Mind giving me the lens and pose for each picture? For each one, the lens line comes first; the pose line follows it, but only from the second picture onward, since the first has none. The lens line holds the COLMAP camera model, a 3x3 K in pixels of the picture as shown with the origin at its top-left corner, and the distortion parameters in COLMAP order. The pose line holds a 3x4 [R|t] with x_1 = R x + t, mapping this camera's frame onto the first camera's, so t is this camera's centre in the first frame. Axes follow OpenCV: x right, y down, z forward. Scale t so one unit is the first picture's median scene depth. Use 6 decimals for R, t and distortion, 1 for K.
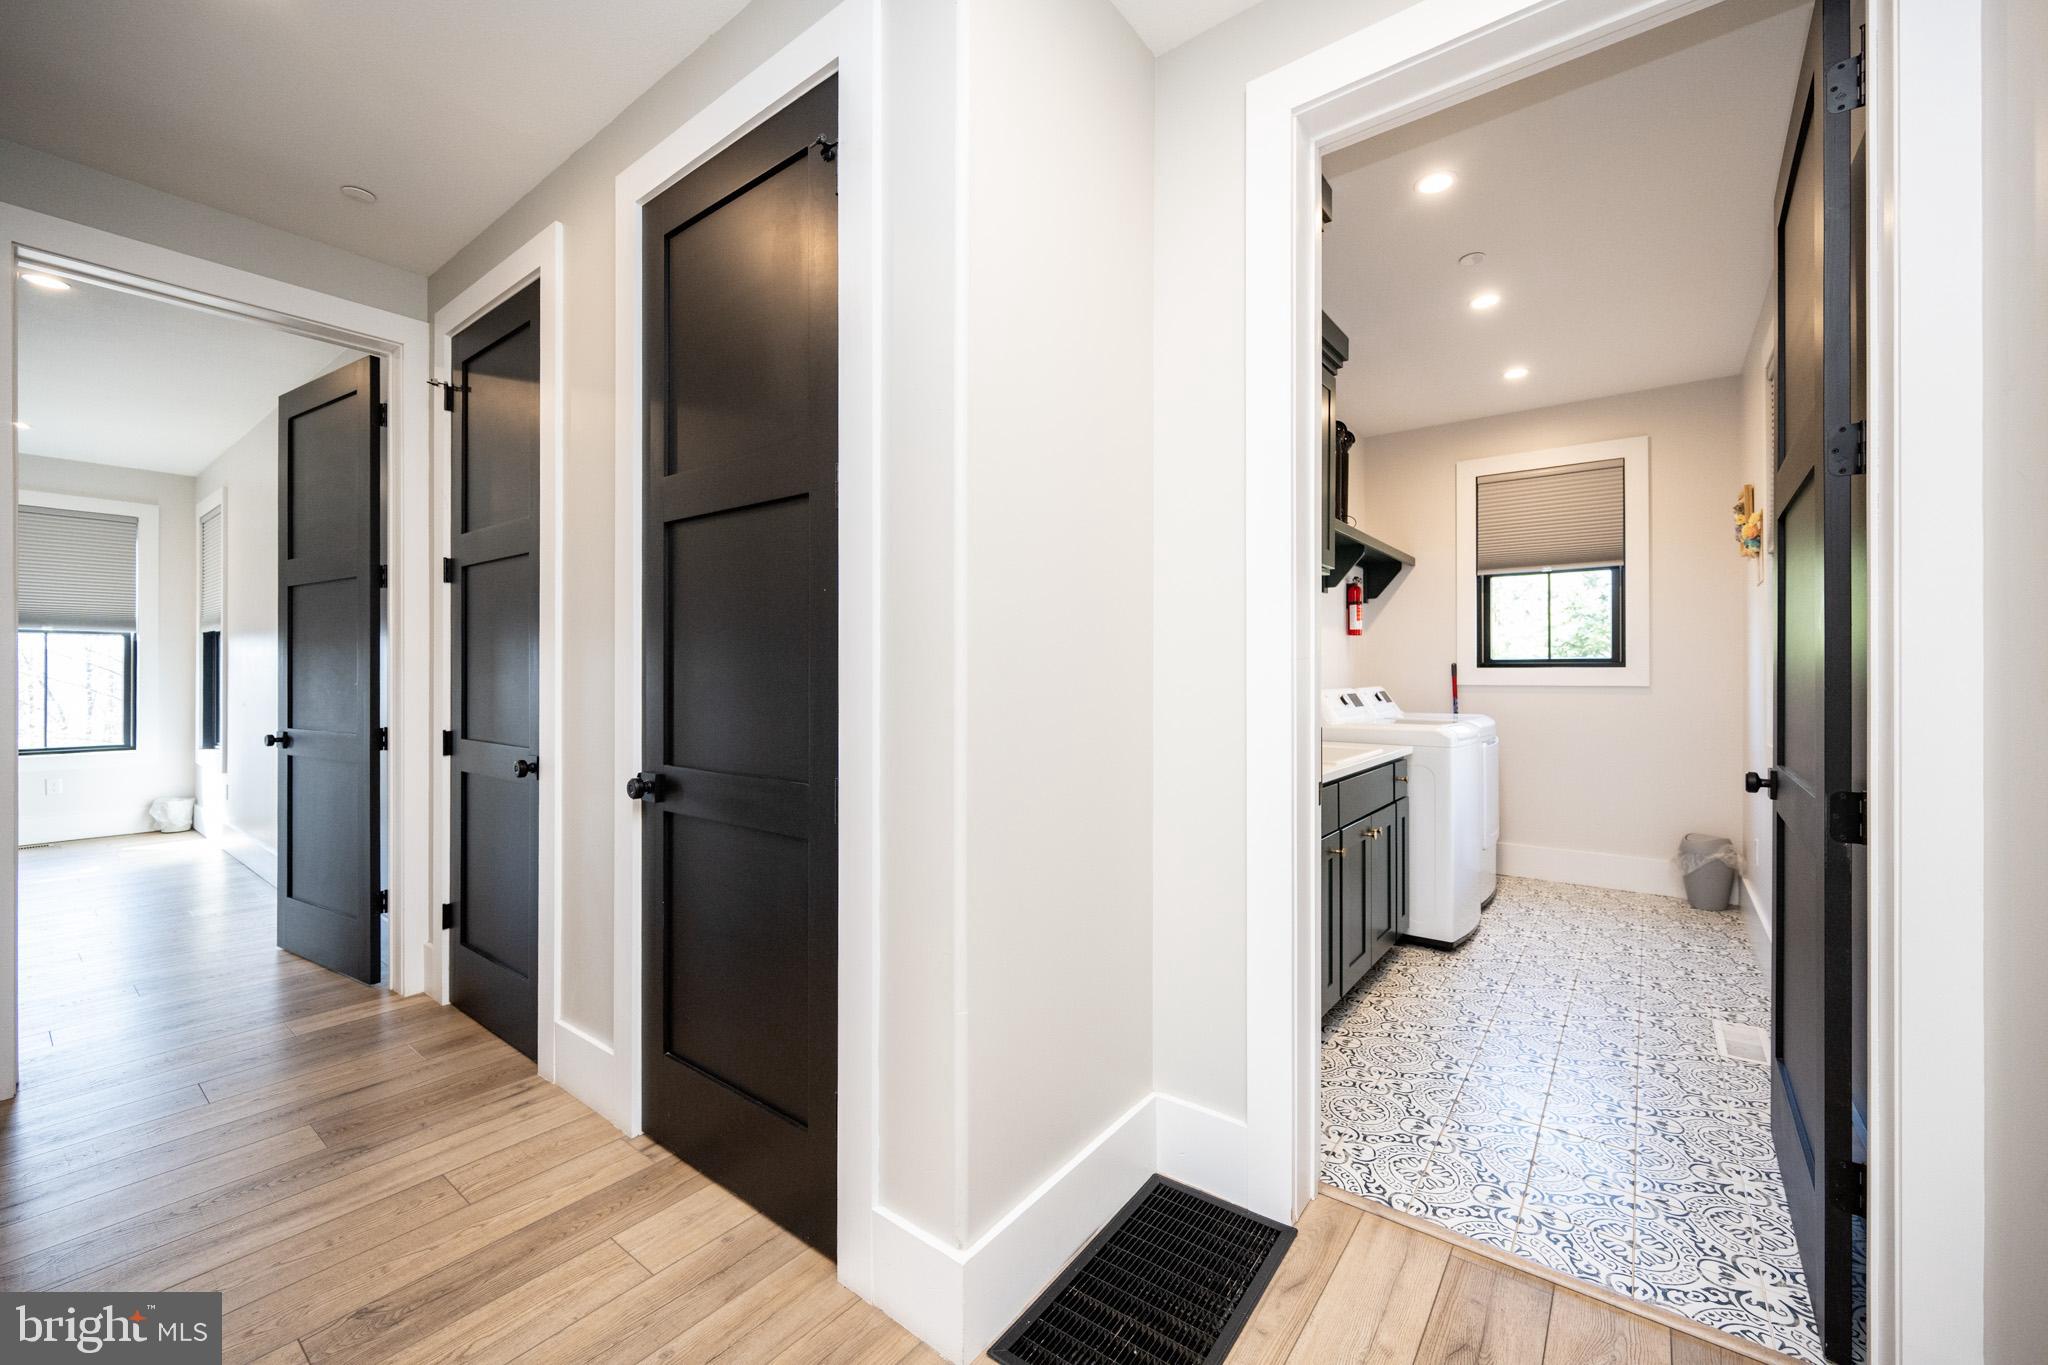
lens RADIAL K [[825.6, 0, 1007.4], [0, 825.6, 676.1], [0, 0, 1]] dist [0.000048, -0.000335]
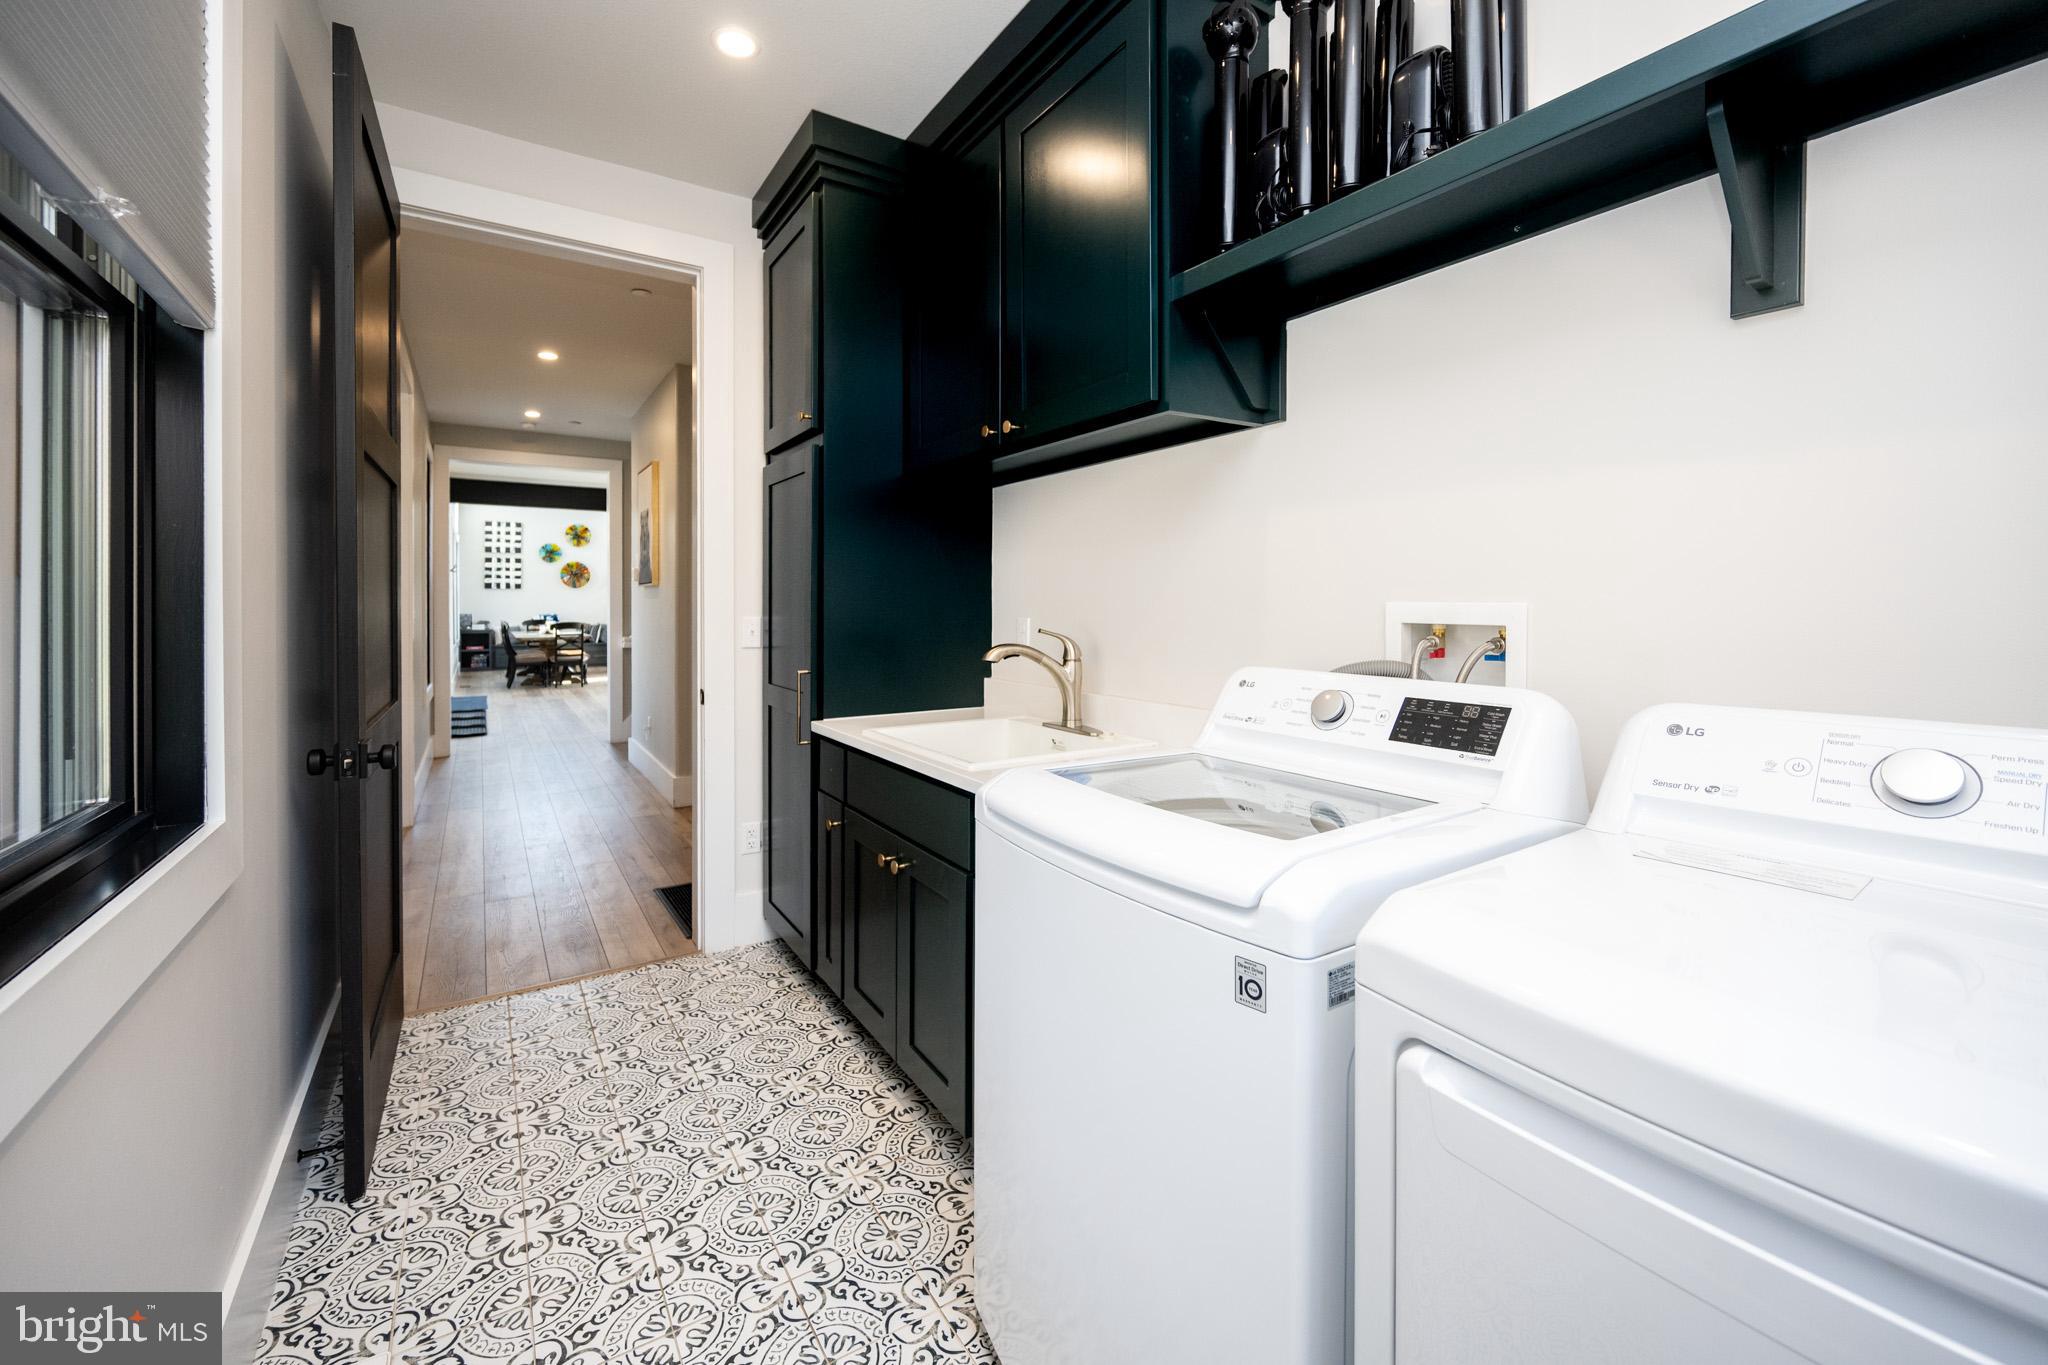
lens RADIAL K [[825.6, 0, 1010.9], [0, 825.6, 677.7], [0, 0, 1]] dist [0.000048, -0.000335]
pose [[-0.334938, 0.076871, -0.939099, 1.310265], [-0.008157, 0.996393, 0.084471, -0.015299], [0.942205, 0.035953, -0.333103, 1.686359]]
